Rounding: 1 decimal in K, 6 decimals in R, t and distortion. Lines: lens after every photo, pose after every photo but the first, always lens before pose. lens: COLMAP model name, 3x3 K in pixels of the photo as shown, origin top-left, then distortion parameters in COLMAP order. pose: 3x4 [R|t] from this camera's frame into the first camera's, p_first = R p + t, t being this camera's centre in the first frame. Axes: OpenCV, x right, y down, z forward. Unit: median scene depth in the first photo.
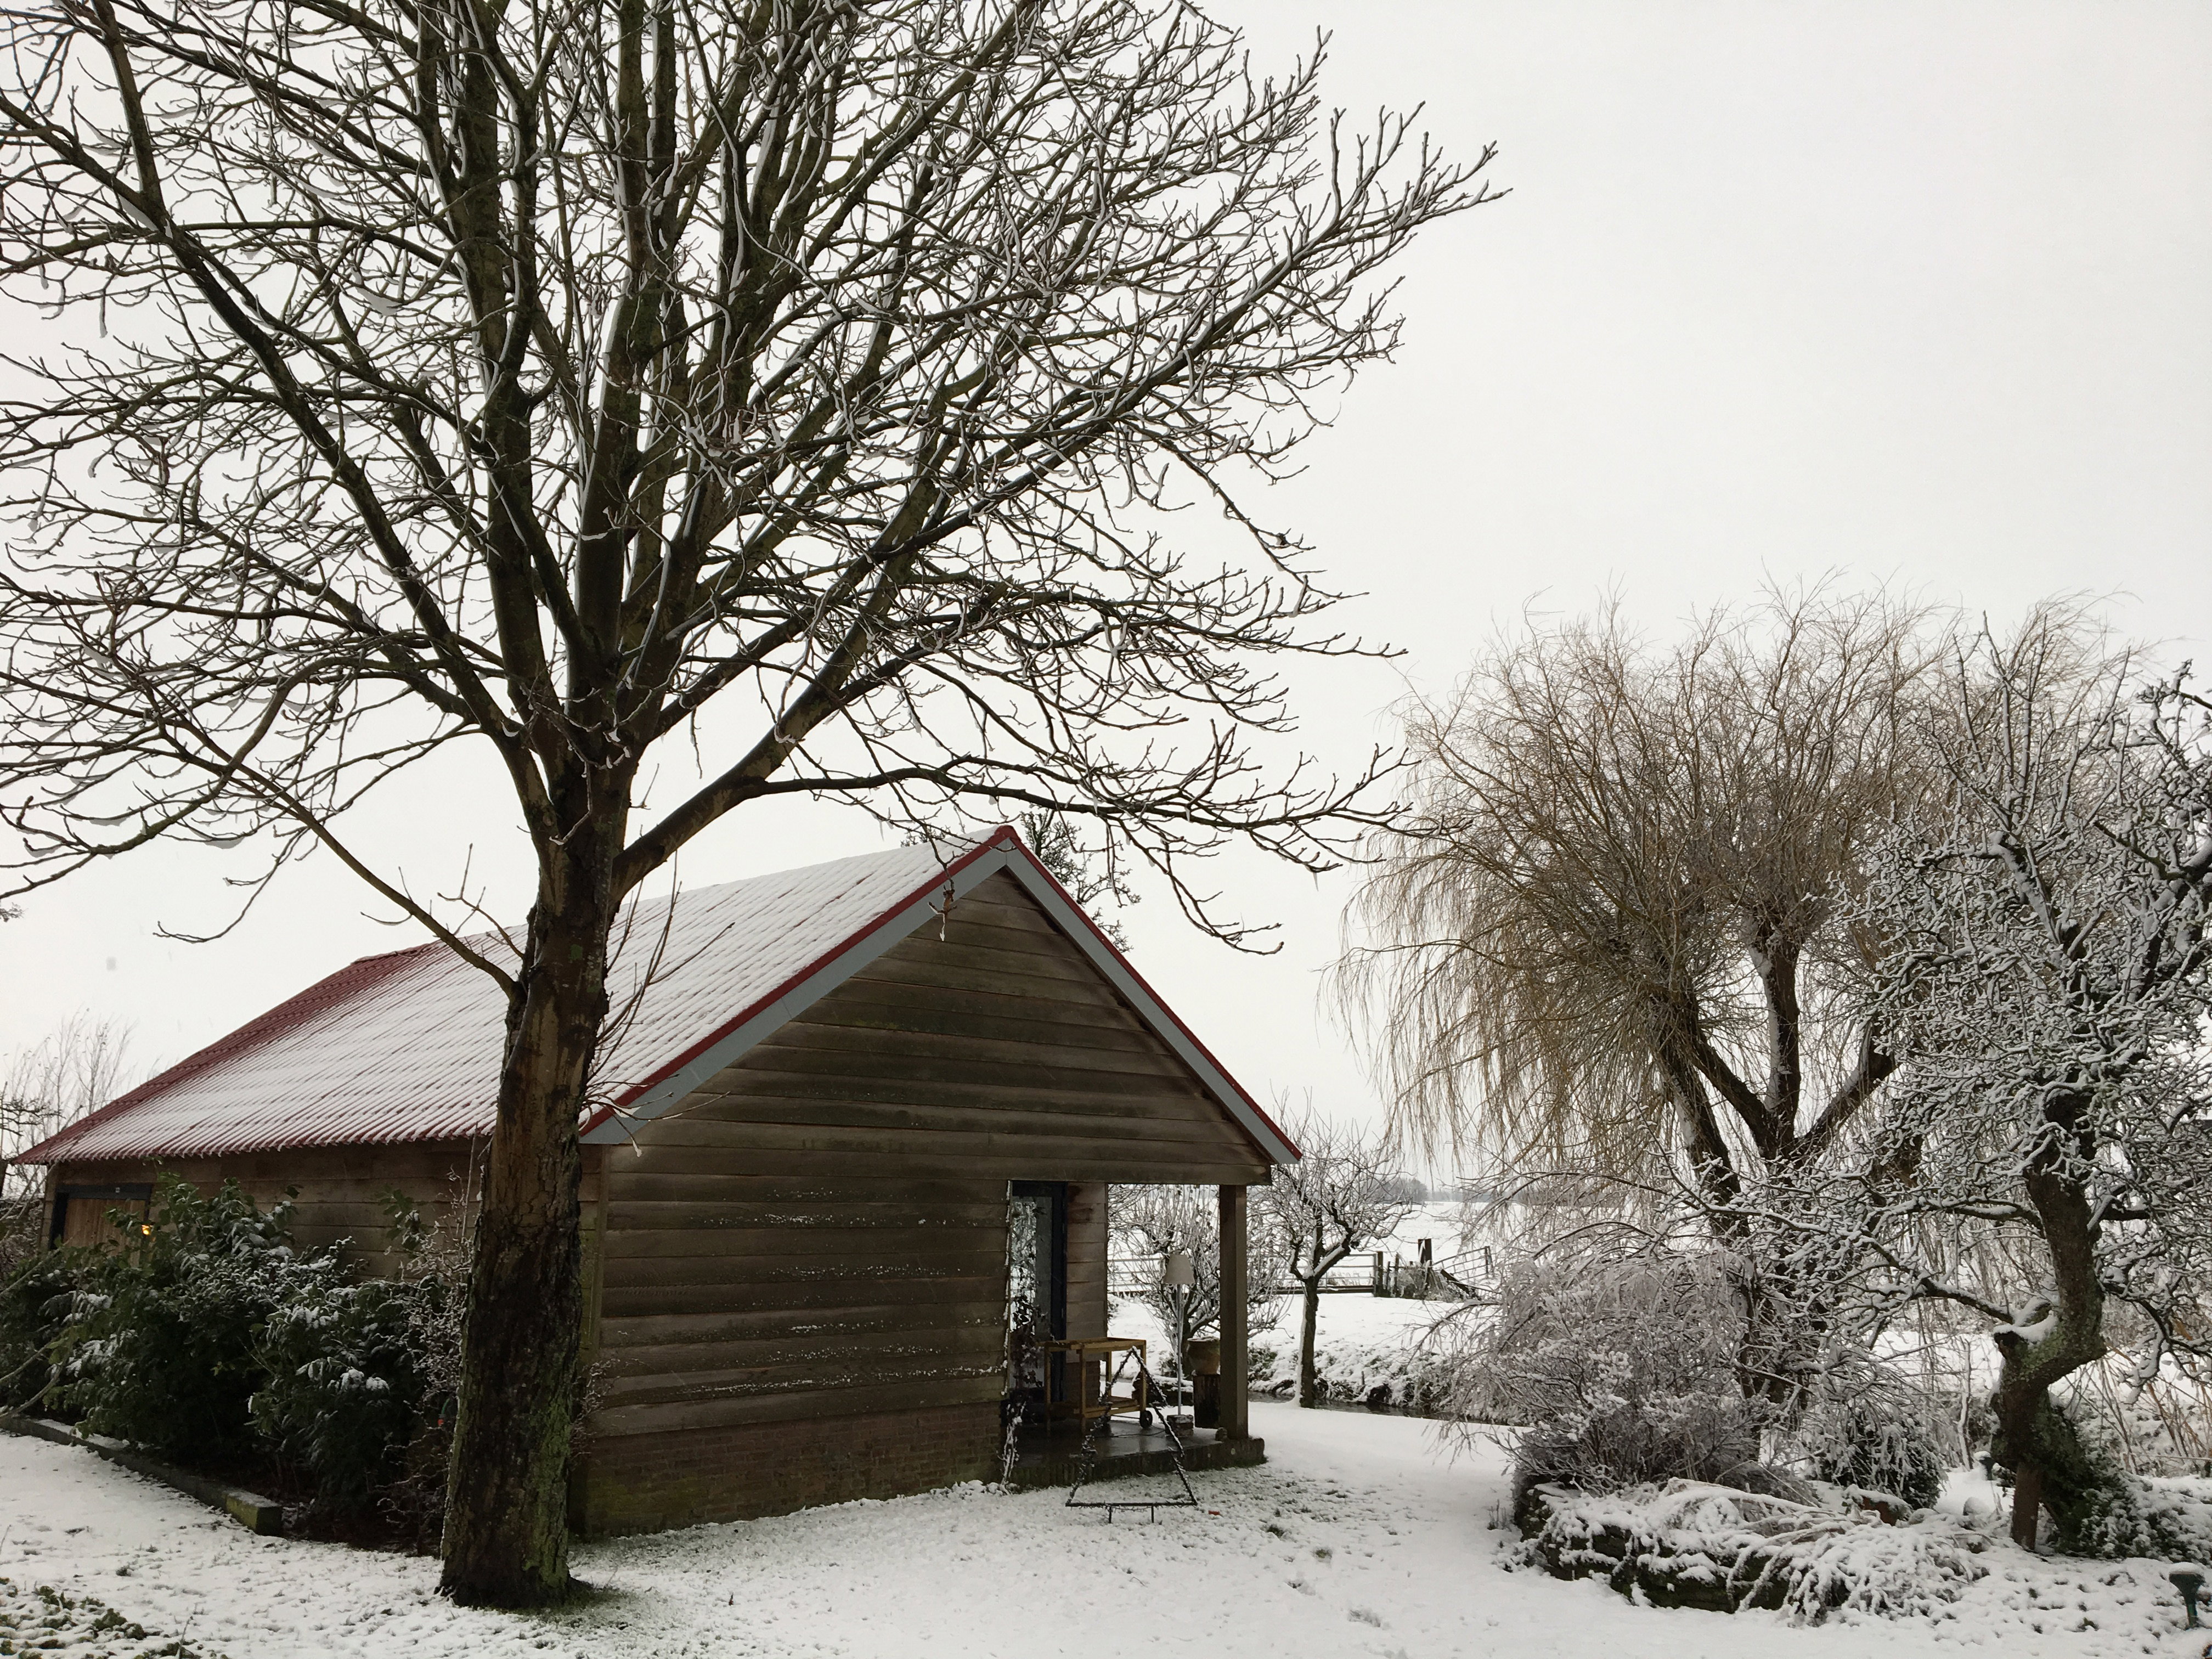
lens RADIAL K [[1852.6, 0, 1112.7], [0, 1852.6, 828.4], [0, 0, 1]] dist [0.080248, -0.090441]
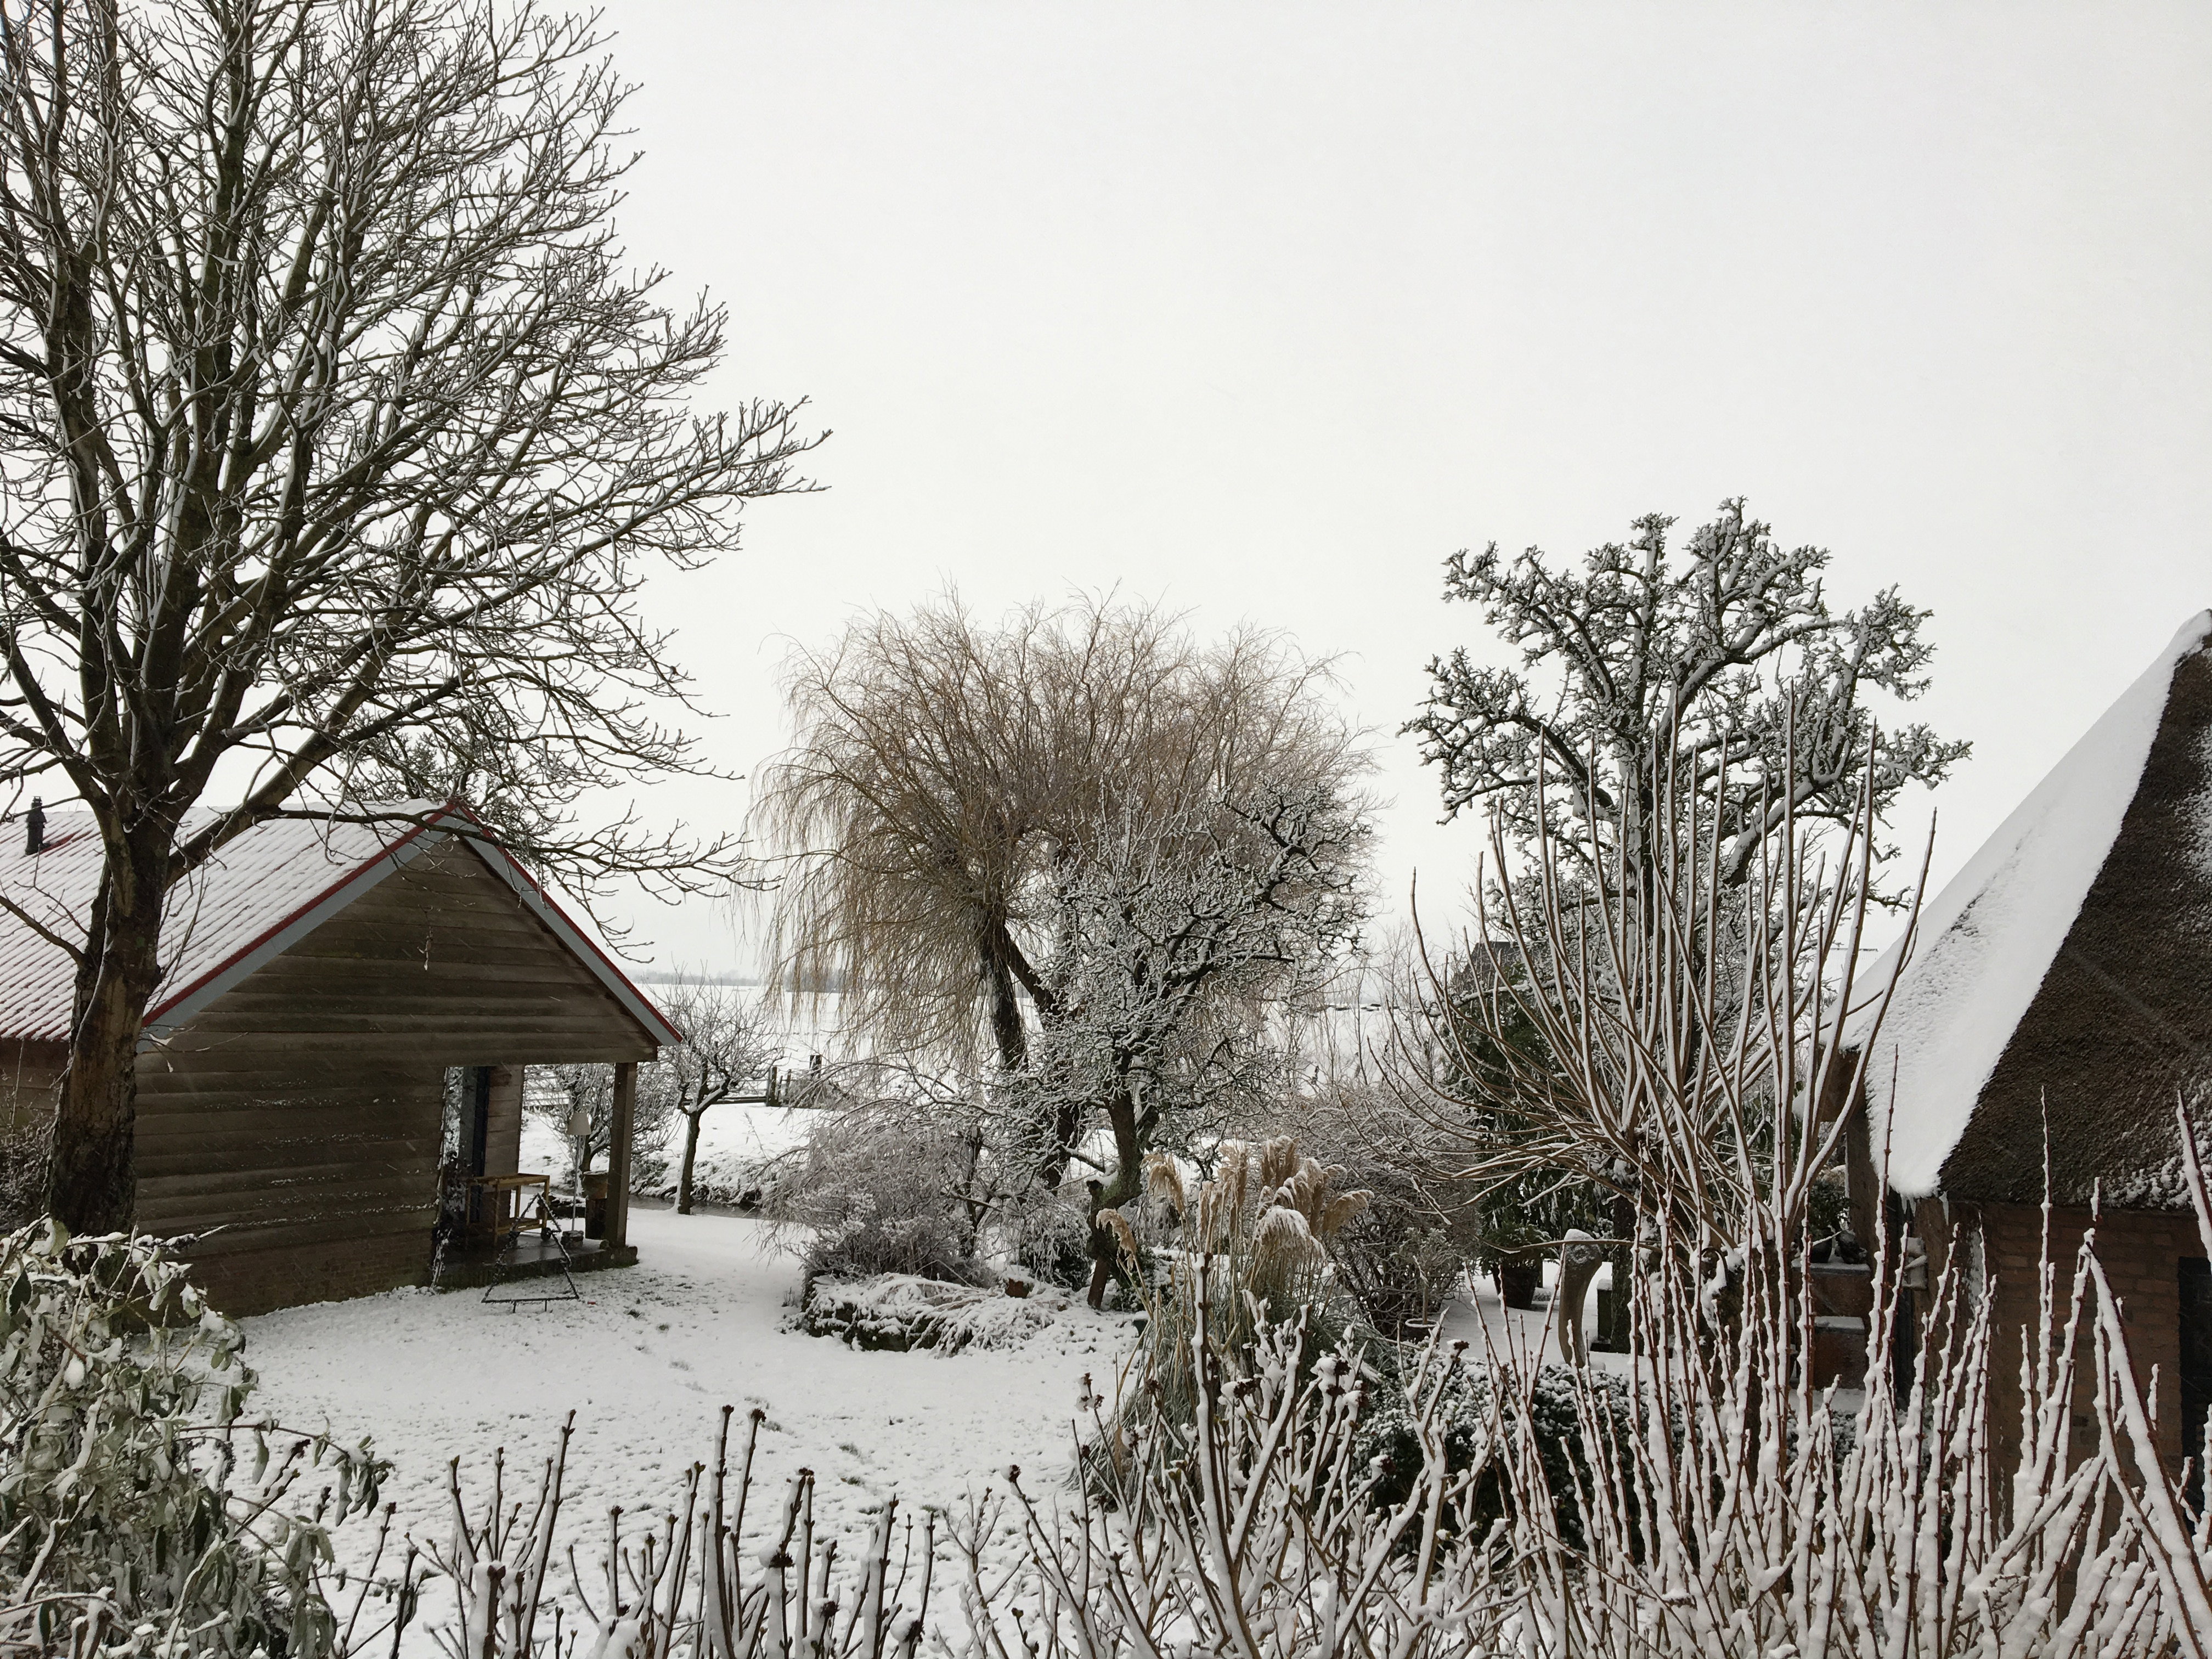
lens RADIAL K [[1852.6, 0, 1127.4], [0, 1852.6, 824.6], [0, 0, 1]] dist [0.080248, -0.090441]
pose [[0.952194, 0.050885, 0.301227, -0.004721], [-0.083923, 0.991665, 0.097766, -0.162761], [-0.293741, -0.118372, 0.948527, -0.413647]]
